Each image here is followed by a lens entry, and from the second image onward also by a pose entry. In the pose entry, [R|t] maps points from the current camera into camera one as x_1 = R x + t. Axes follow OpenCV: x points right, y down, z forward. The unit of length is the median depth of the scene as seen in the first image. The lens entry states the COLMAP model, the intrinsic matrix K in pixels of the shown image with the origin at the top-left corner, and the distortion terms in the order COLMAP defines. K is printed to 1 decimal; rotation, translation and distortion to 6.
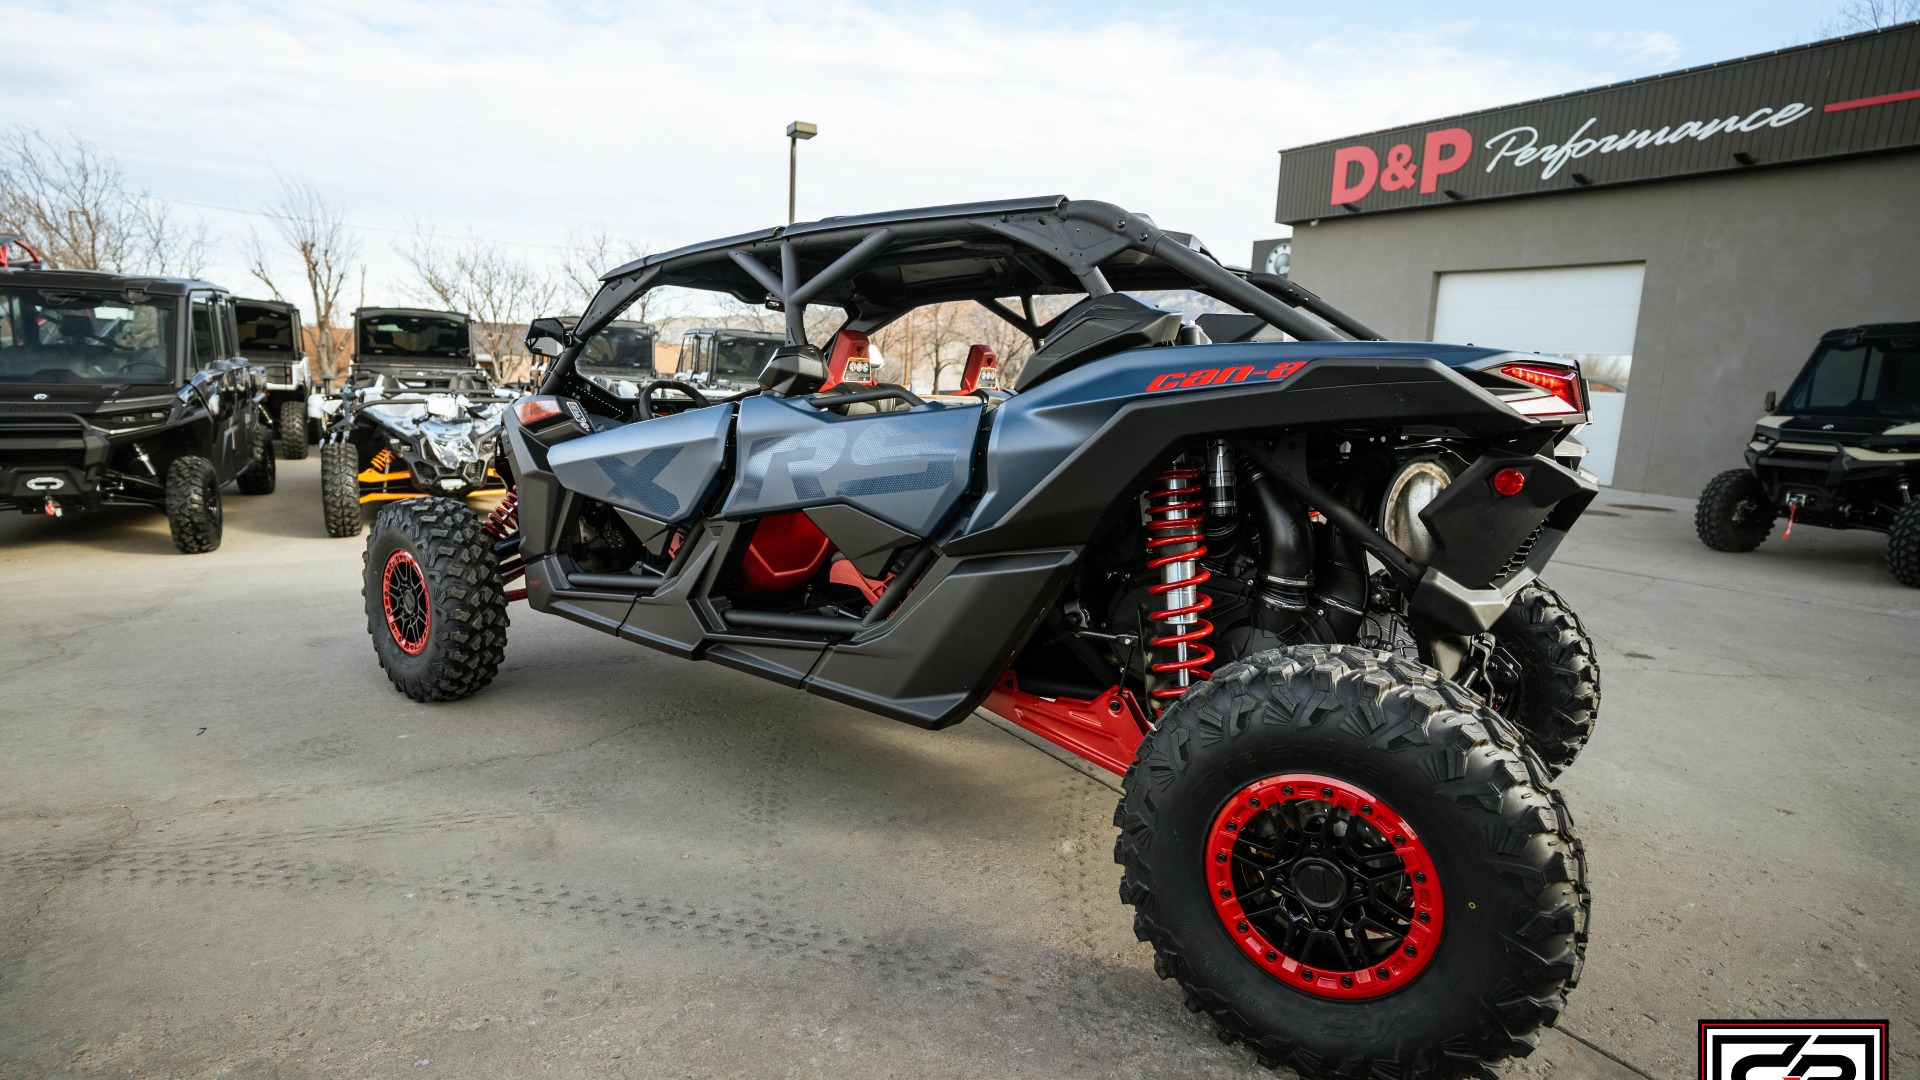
lens RADIAL K [[993.9, 0, 960.0], [0, 993.9, 540.0], [0, 0, 1]] dist [-0.088129, 0.046809]
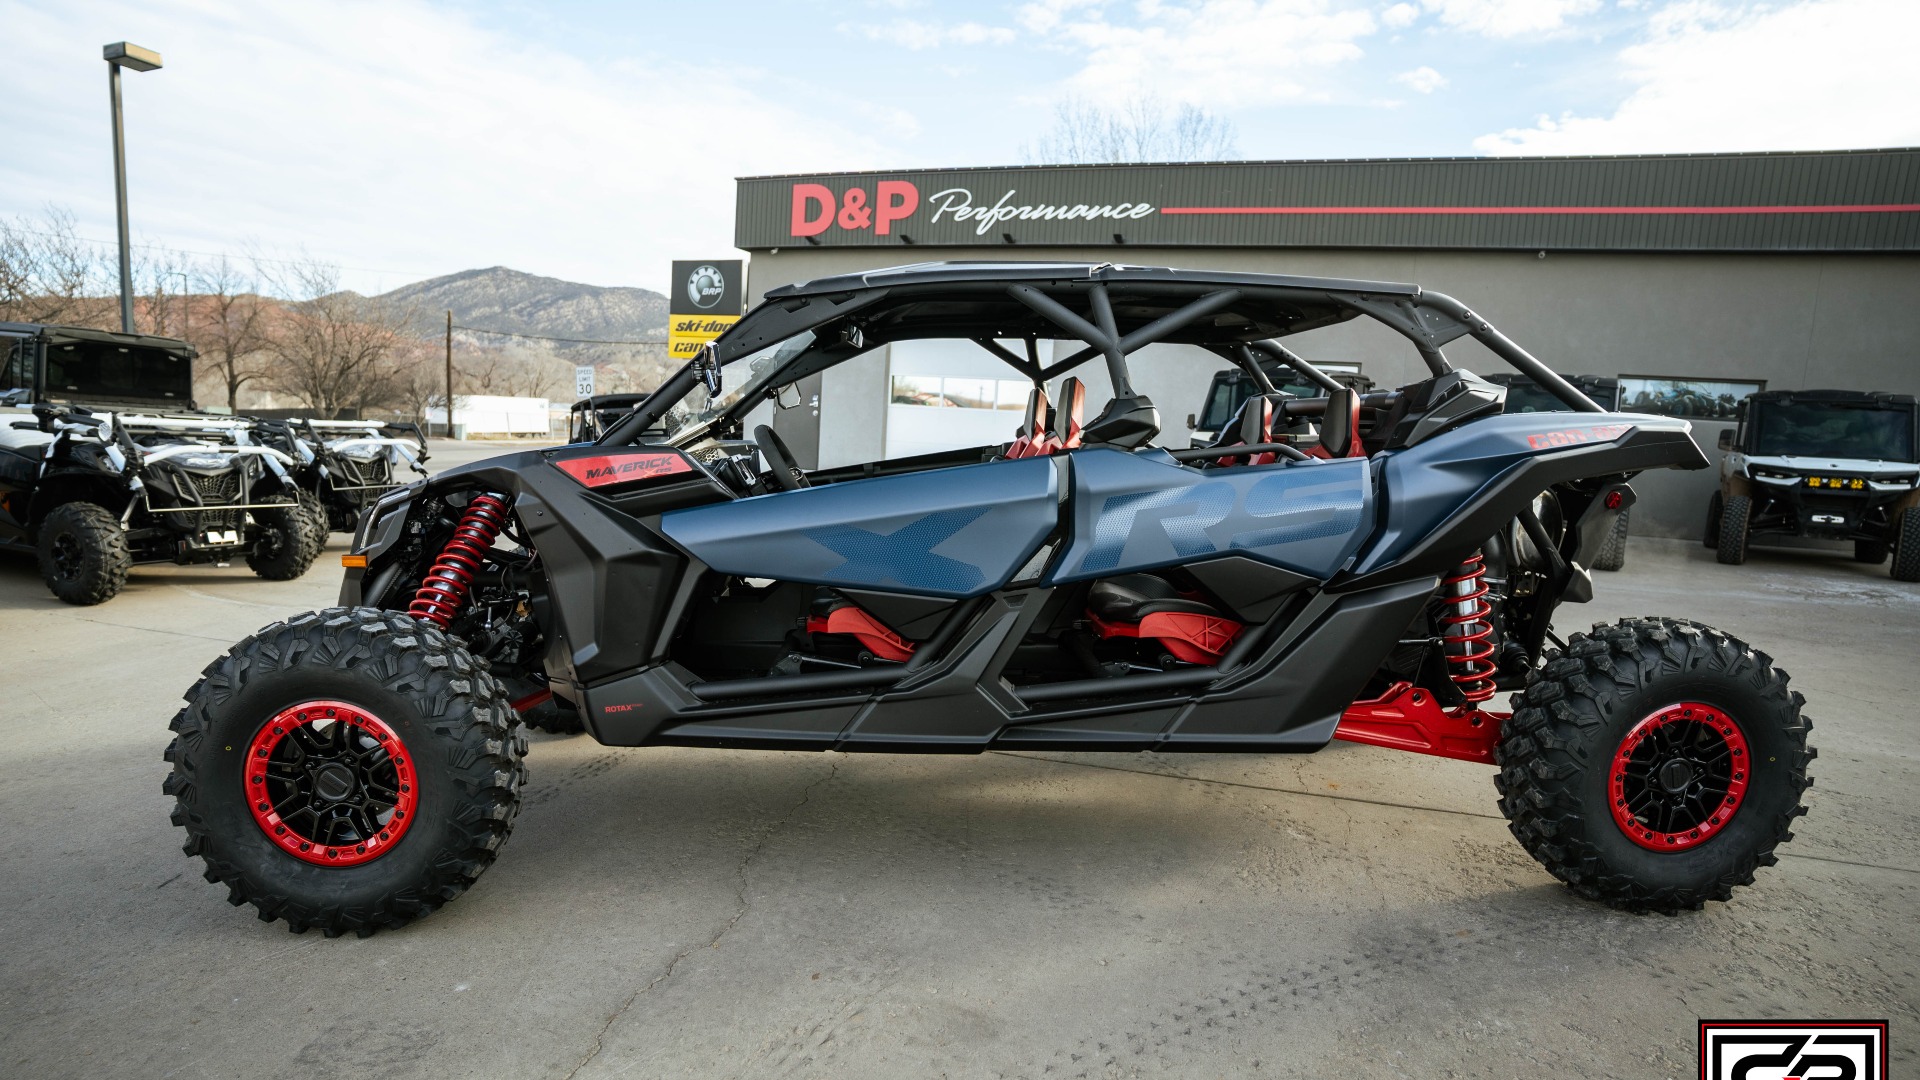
lens RADIAL K [[993.9, 0, 960.0], [0, 993.9, 540.0], [0, 0, 1]] dist [-0.088129, 0.046809]
pose [[0.755308, -0.082896, 0.650107, -0.343213], [0.091428, 0.995596, 0.020728, -0.034670], [-0.648962, 0.043782, 0.759560, 0.142046]]
